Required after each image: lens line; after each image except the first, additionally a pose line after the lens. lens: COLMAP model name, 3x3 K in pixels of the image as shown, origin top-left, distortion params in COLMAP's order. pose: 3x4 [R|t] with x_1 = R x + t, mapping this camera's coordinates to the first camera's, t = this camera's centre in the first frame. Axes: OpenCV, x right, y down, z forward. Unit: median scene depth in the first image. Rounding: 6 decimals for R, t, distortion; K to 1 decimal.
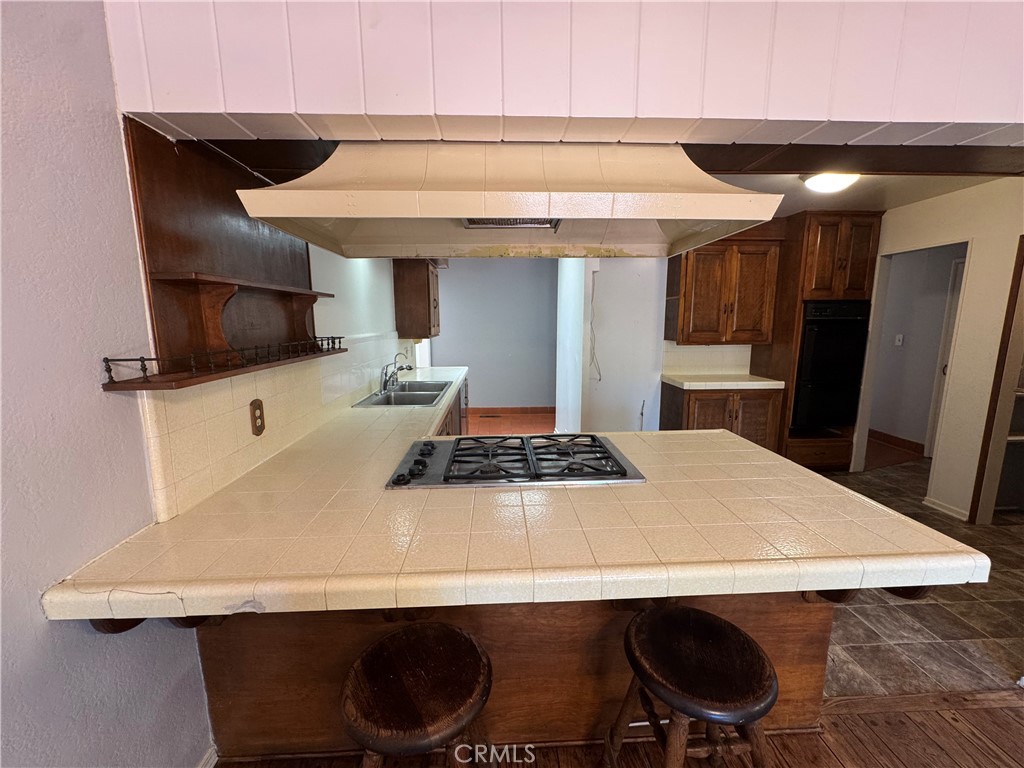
lens RADIAL K [[413.5, 0, 511.4], [0, 413.5, 381.7], [0, 0, 1]] dist [0.000355, -0.000032]
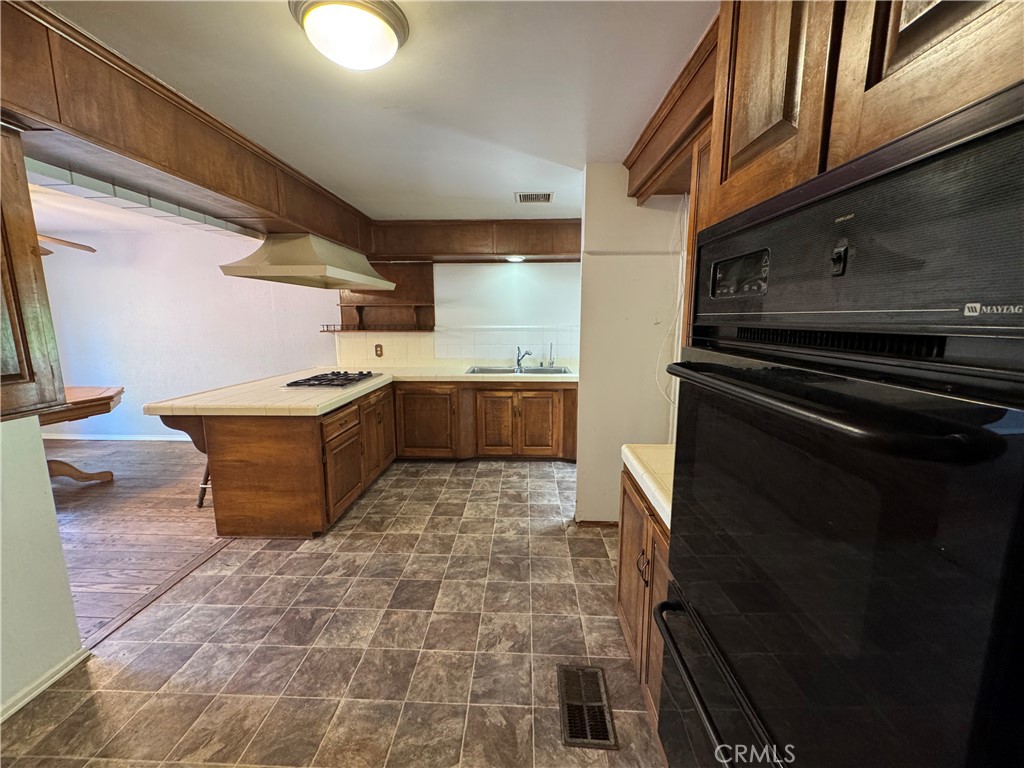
lens RADIAL K [[413.5, 0, 510.4], [0, 413.5, 384.0], [0, 0, 1]] dist [0.000355, -0.000032]
pose [[-0.081885, 0.165487, -0.982807, 2.008386], [-0.155768, 0.971874, 0.176625, -0.312886], [0.984394, 0.167553, -0.053805, 1.951036]]
